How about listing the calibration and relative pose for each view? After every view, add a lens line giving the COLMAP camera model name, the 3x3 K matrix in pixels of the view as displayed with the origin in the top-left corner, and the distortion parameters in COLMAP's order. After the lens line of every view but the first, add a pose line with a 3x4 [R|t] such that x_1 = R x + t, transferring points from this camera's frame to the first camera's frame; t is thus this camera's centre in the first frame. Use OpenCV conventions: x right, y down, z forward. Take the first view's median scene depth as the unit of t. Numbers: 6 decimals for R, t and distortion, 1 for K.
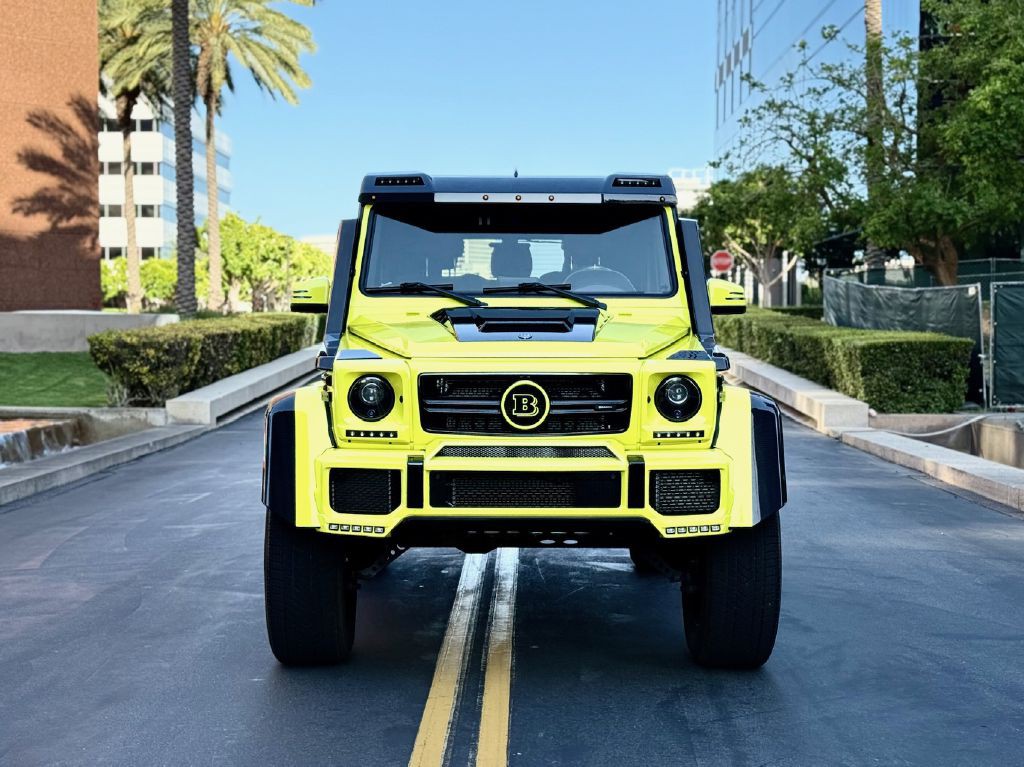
lens RADIAL K [[1667.8, 0, 539.0], [0, 1667.8, 381.8], [0, 0, 1]] dist [0.152816, 0.000000]
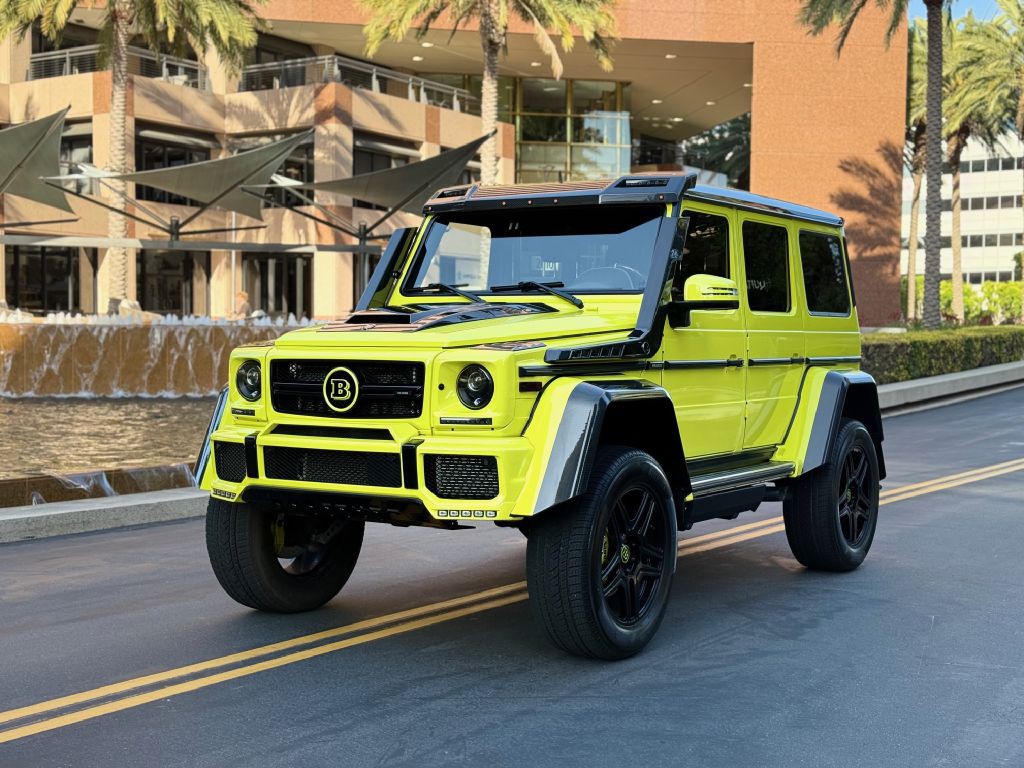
lens RADIAL K [[1438.0, 0, 520.6], [0, 1438.0, 393.8], [0, 0, 1]] dist [0.129398, 0.000000]
pose [[0.854222, 0.022920, -0.519403, 0.139803], [-0.021424, 0.999731, 0.008881, 0.001459], [0.519467, 0.003541, 0.854483, 0.062139]]
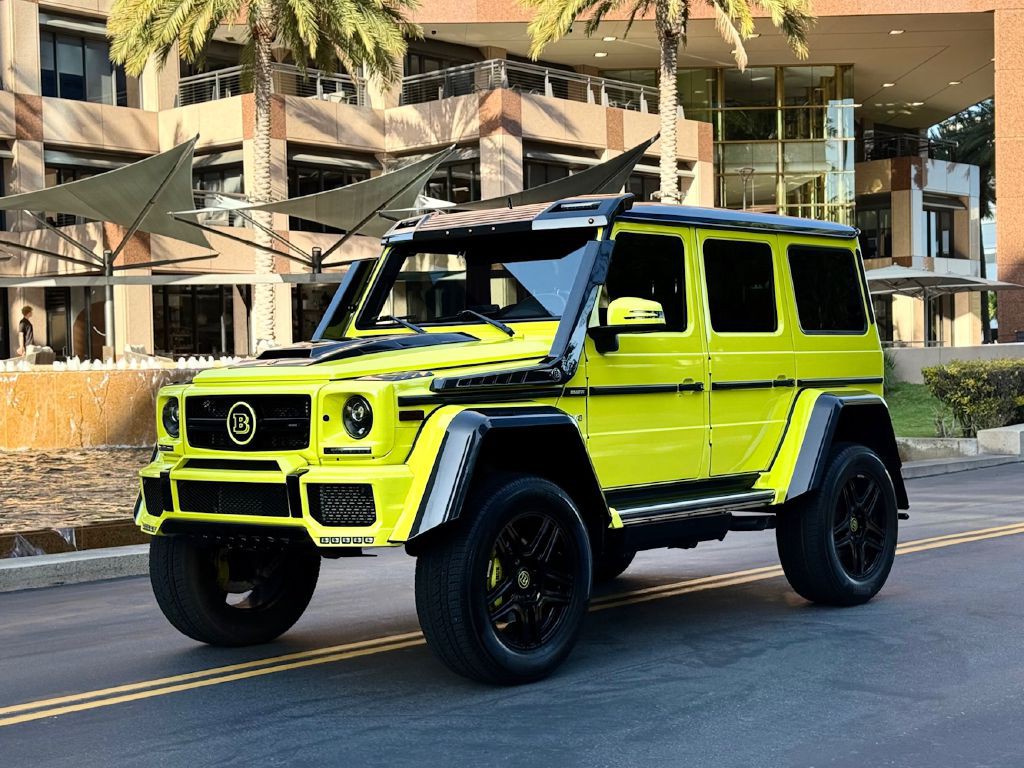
lens RADIAL K [[1667.8, 0, 523.5], [0, 1667.8, 423.7], [0, 0, 1]] dist [0.152816, 0.000000]
pose [[0.767071, -0.002243, -0.641558, 0.206967], [0.005221, 0.999983, 0.002747, 0.002934], [0.641541, -0.005457, 0.767070, 0.062239]]
